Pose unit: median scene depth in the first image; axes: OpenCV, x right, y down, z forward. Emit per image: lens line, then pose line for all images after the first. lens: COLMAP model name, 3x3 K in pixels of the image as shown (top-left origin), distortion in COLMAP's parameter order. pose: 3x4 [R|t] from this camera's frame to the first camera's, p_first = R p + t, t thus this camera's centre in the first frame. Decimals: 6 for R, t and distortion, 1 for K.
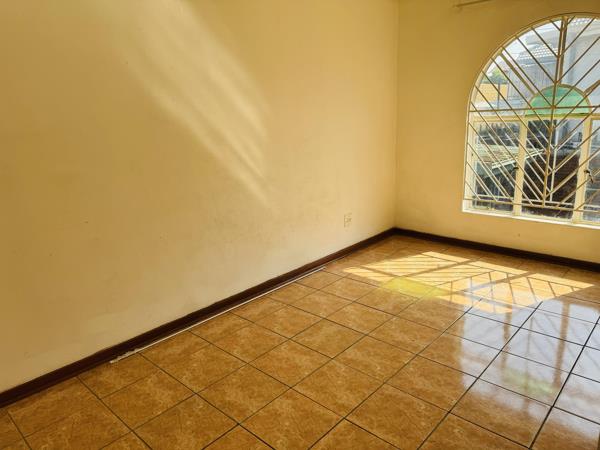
lens RADIAL K [[424.7, 0, 300.0], [0, 424.7, 225.0], [0, 0, 1]] dist [0.007316, 0.001453]
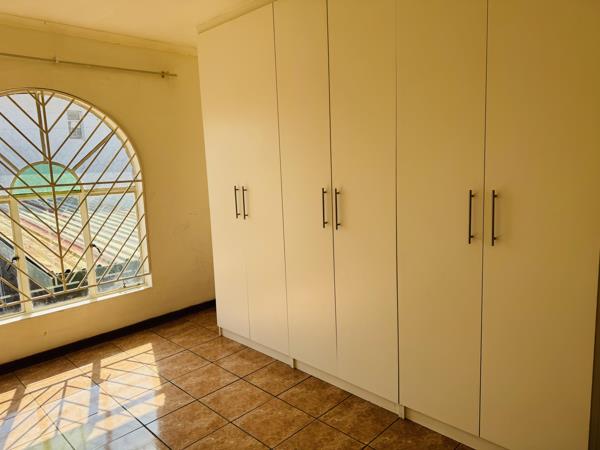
lens RADIAL K [[408.9, 0, 299.5], [0, 408.9, 216.7], [0, 0, 1]] dist [-0.000844, -0.000712]
pose [[0.041998, -0.078244, 0.996049, -0.273175], [0.298942, 0.952242, 0.062198, -0.106636], [-0.953347, 0.295148, 0.063383, 0.459547]]
